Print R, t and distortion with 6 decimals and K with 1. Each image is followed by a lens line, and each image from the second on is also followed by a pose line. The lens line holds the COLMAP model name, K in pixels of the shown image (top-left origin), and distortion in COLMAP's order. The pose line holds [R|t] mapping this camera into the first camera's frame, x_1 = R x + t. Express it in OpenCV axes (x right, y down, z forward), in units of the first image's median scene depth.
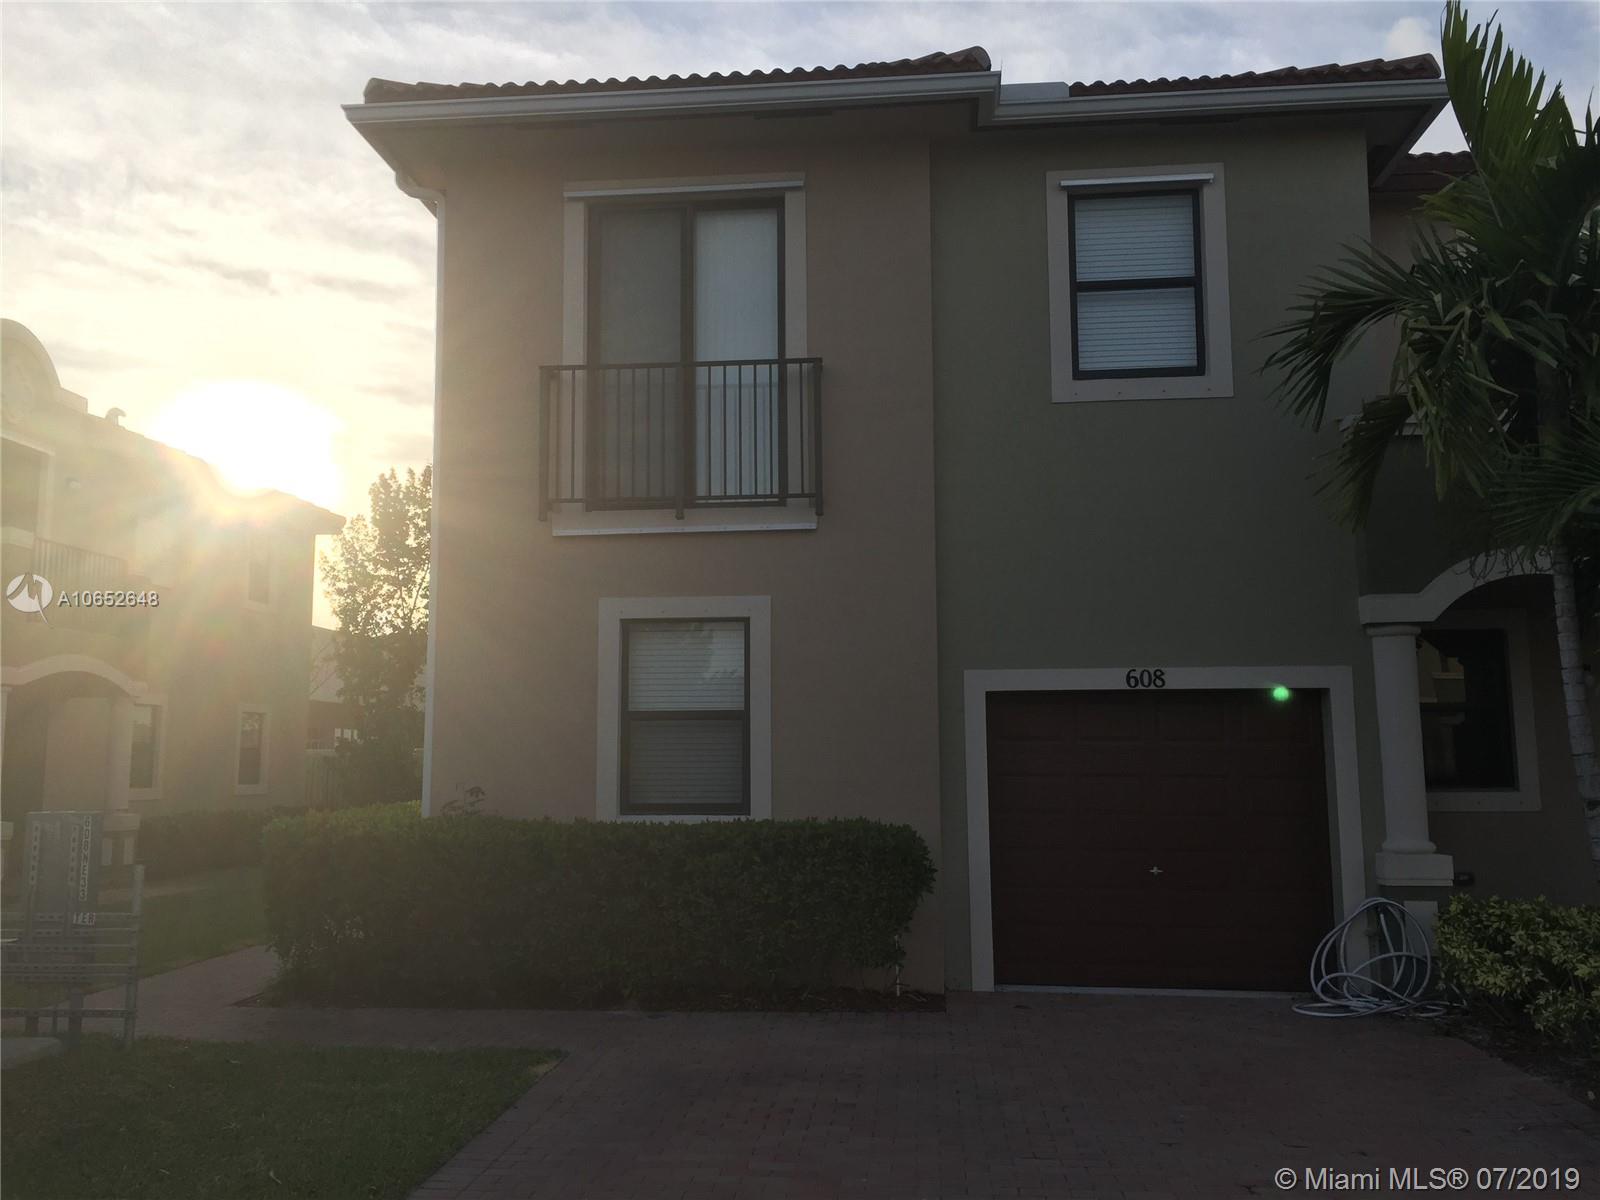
lens RADIAL K [[1364.6, 0, 797.4], [0, 1364.6, 633.7], [0, 0, 1]] dist [0.006073, -0.000513]
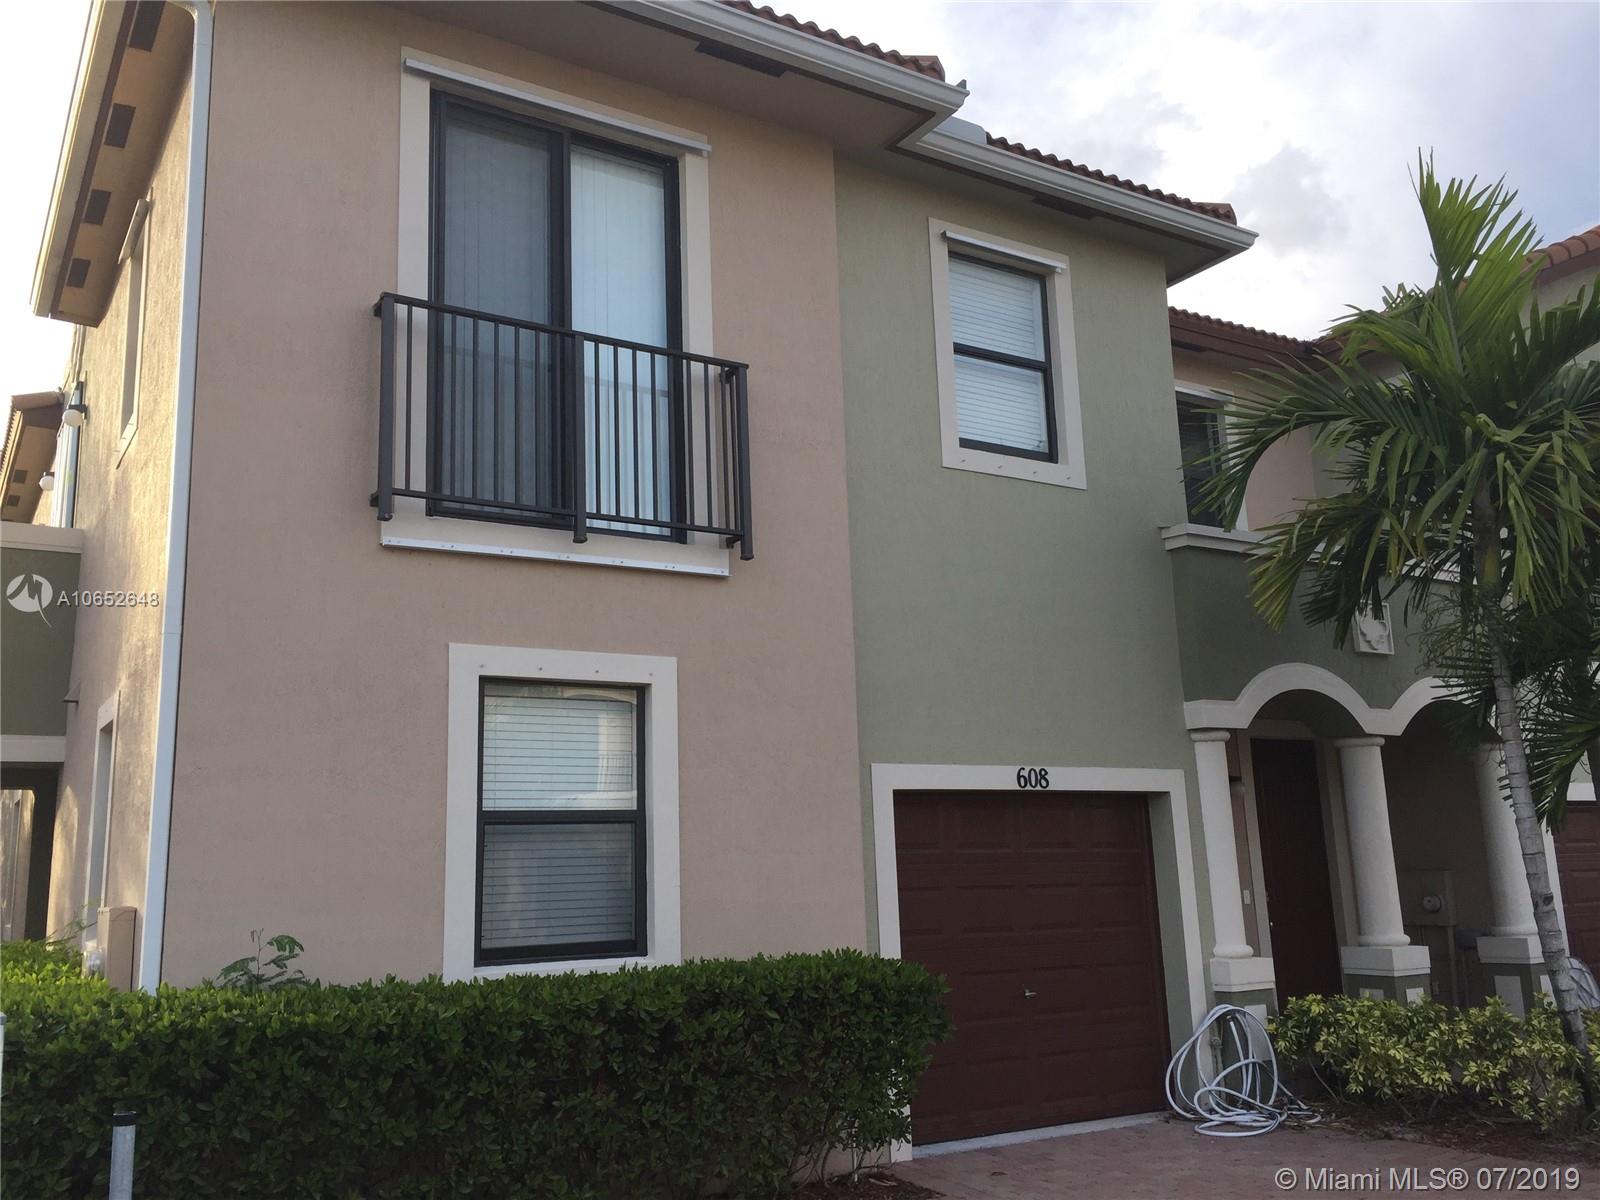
lens RADIAL K [[1373.2, 0, 800.0], [0, 1373.2, 600.0], [0, 0, 1]] dist [0.003388, 0.013320]
pose [[0.782296, 0.102826, 0.614362, -0.435519], [-0.029413, 0.991279, -0.128457, 0.036936], [-0.622212, 0.082421, 0.778498, 0.370811]]
